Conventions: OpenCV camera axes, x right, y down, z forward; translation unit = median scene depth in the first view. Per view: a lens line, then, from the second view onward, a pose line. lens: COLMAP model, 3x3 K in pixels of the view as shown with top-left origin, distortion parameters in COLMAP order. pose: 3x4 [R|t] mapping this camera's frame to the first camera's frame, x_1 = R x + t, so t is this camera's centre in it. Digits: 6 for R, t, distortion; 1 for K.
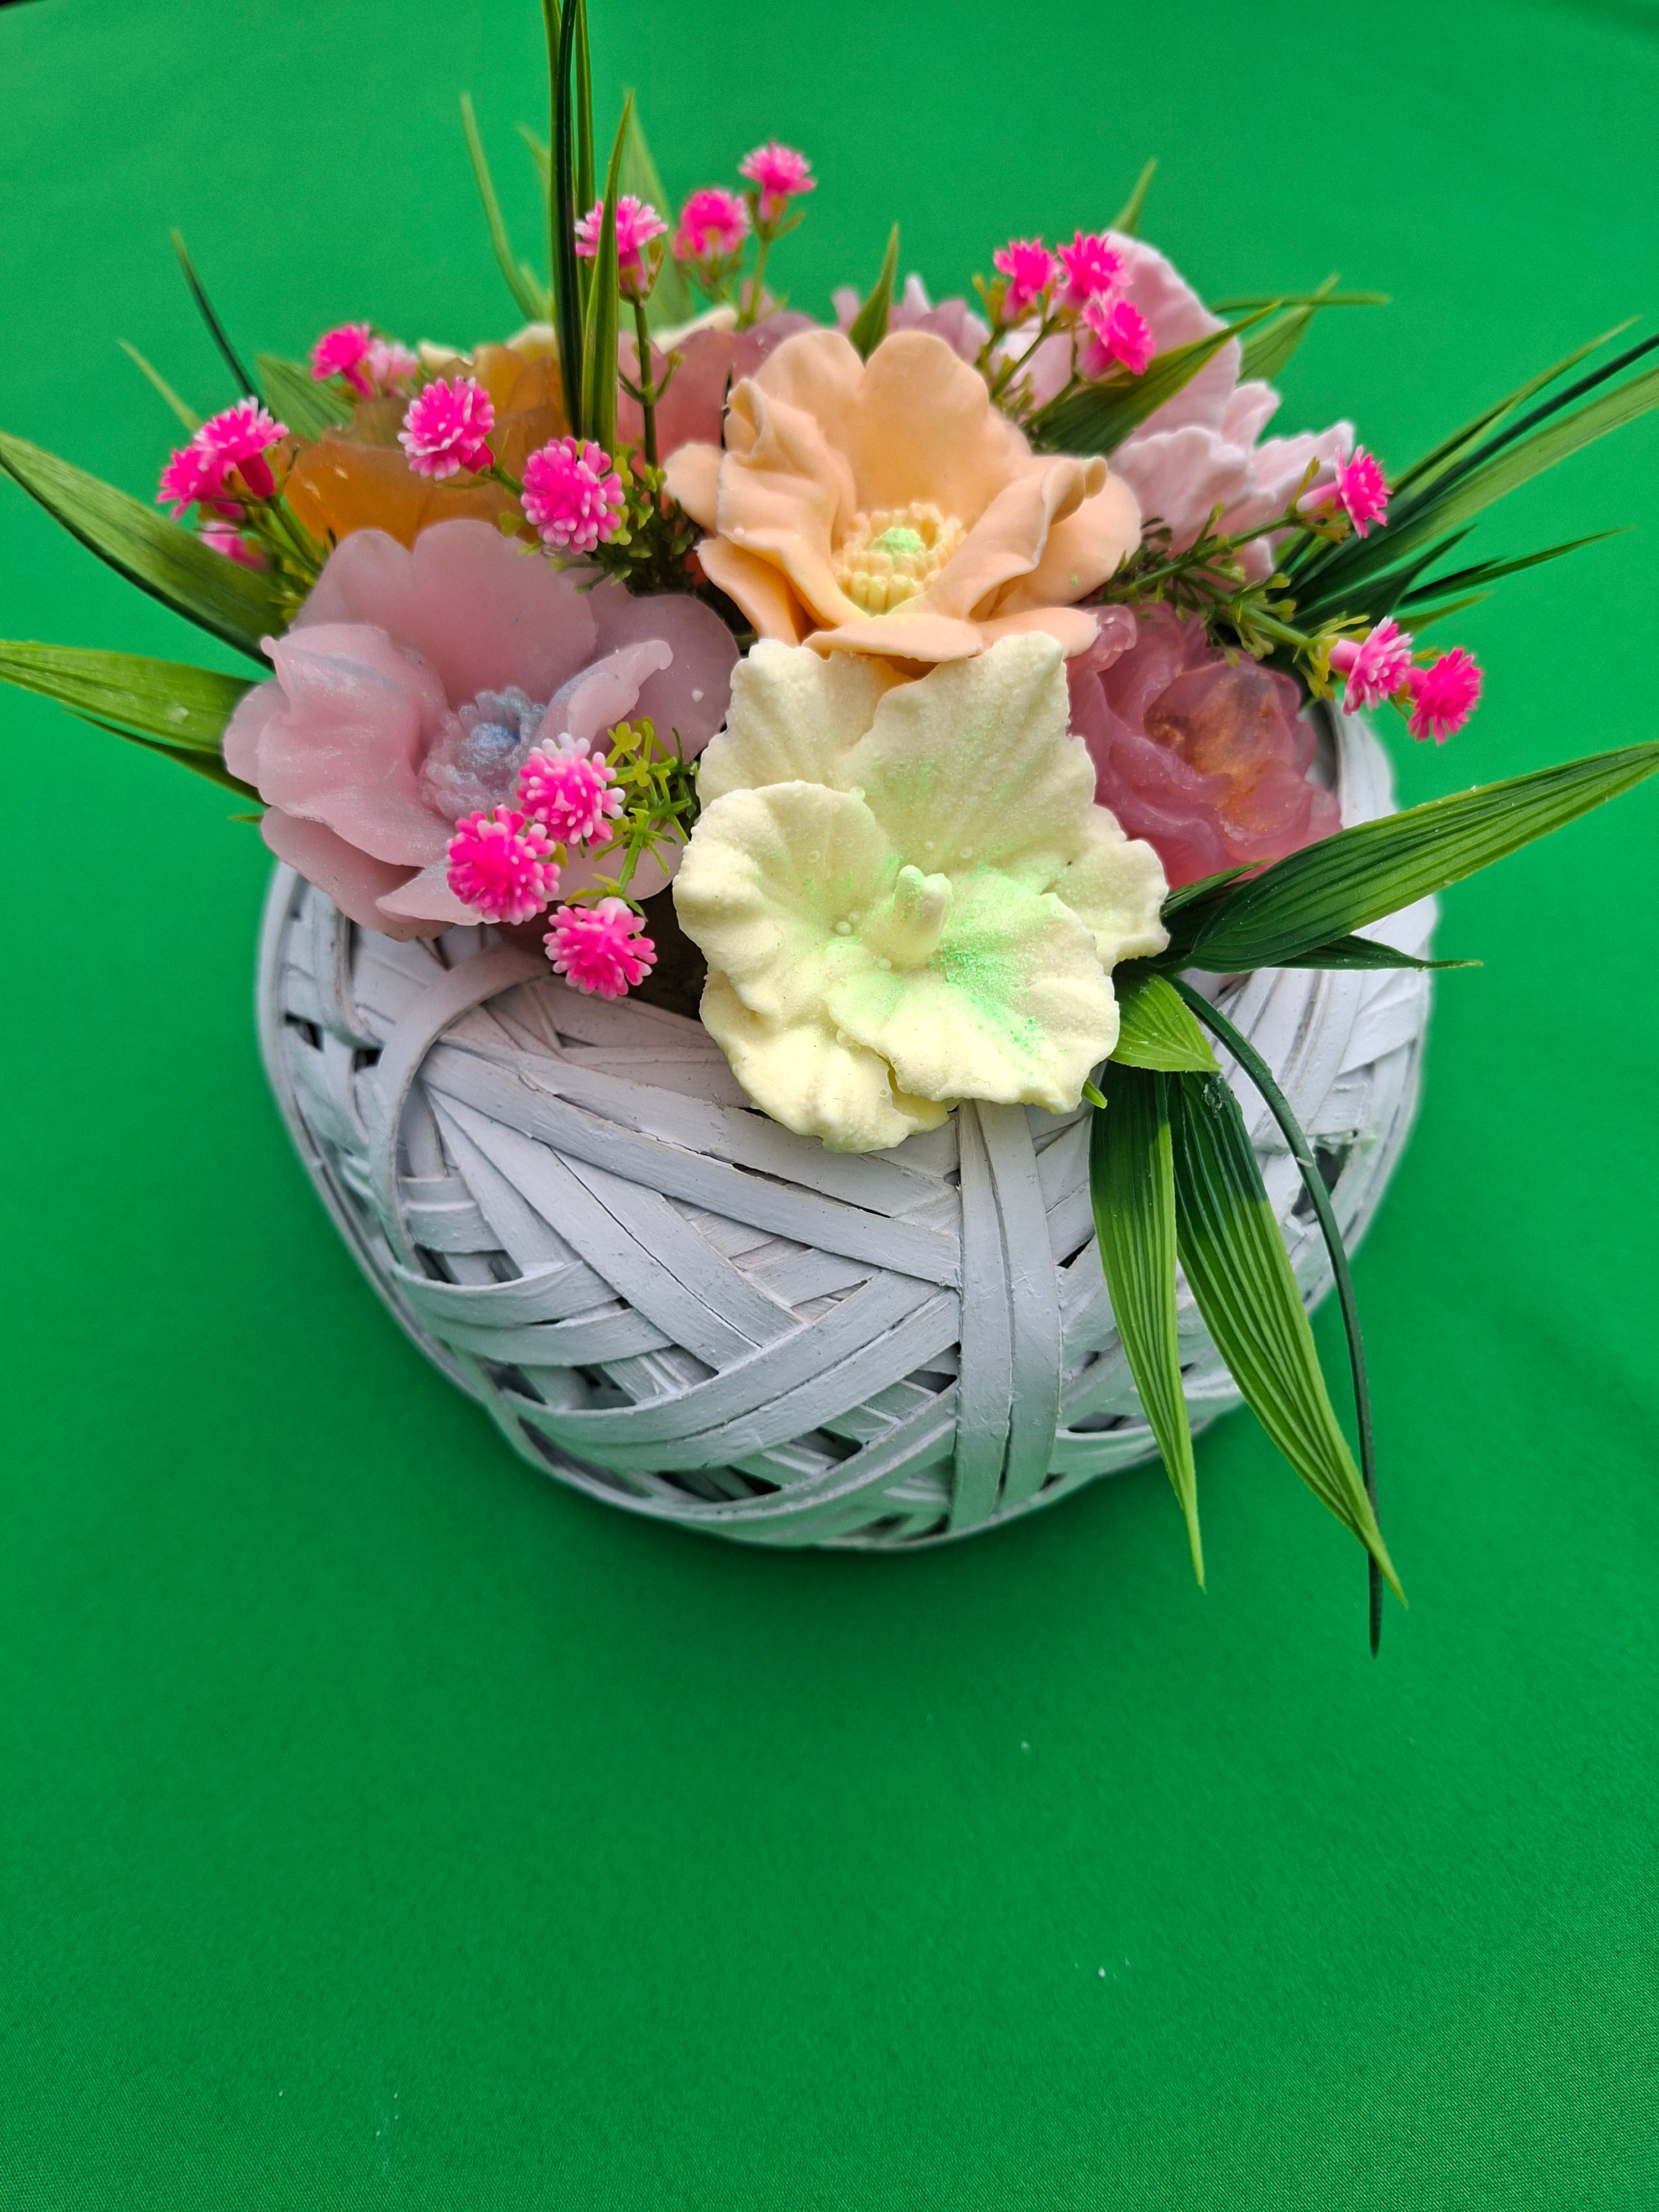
lens RADIAL K [[1596.1, 0, 822.8], [0, 1596.1, 1100.2], [0, 0, 1]] dist [0.032643, -0.039169]
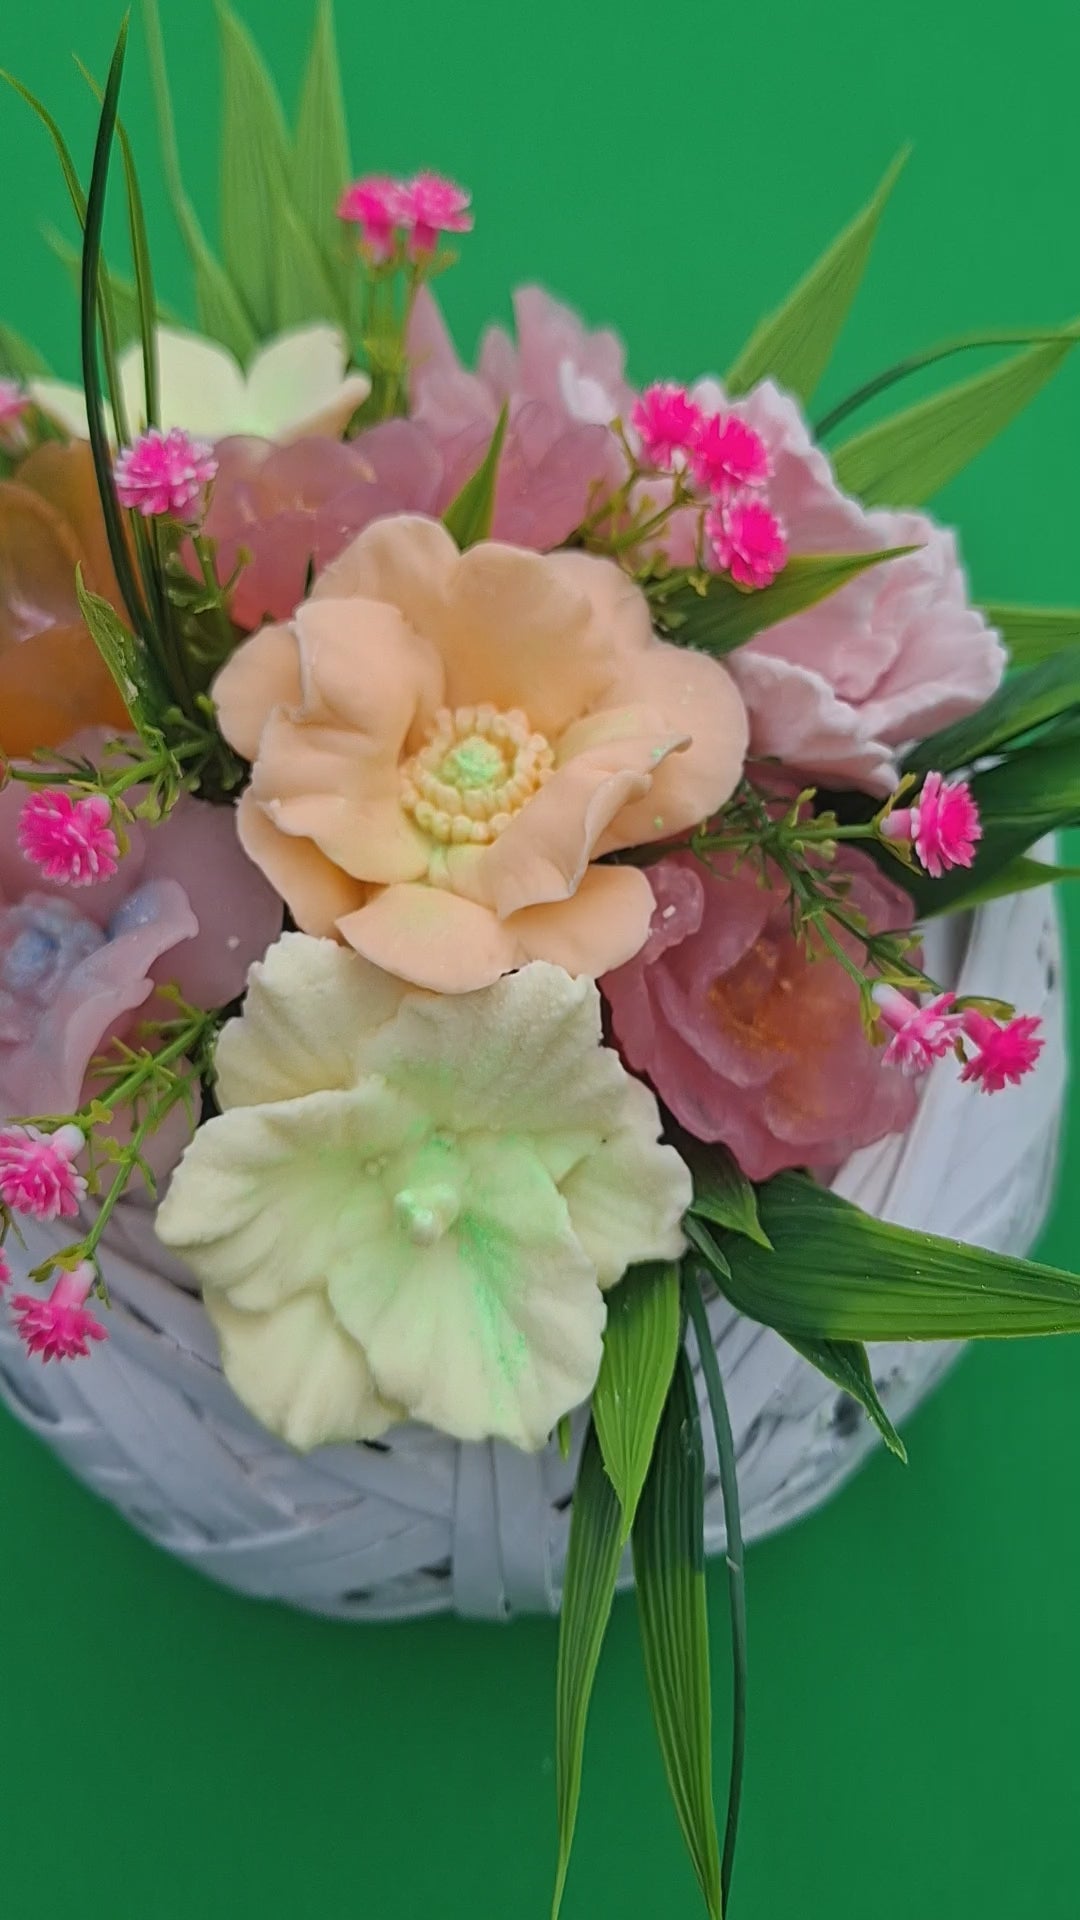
lens RADIAL K [[1724.0, 0, 511.1], [0, 1724.0, 1003.1], [0, 0, 1]] dist [-0.007615, -0.017200]
pose [[0.989315, 0.119580, -0.083401, 0.180262], [-0.096479, 0.965867, 0.240400, -0.486797], [0.109301, -0.229785, 0.967084, 0.000170]]
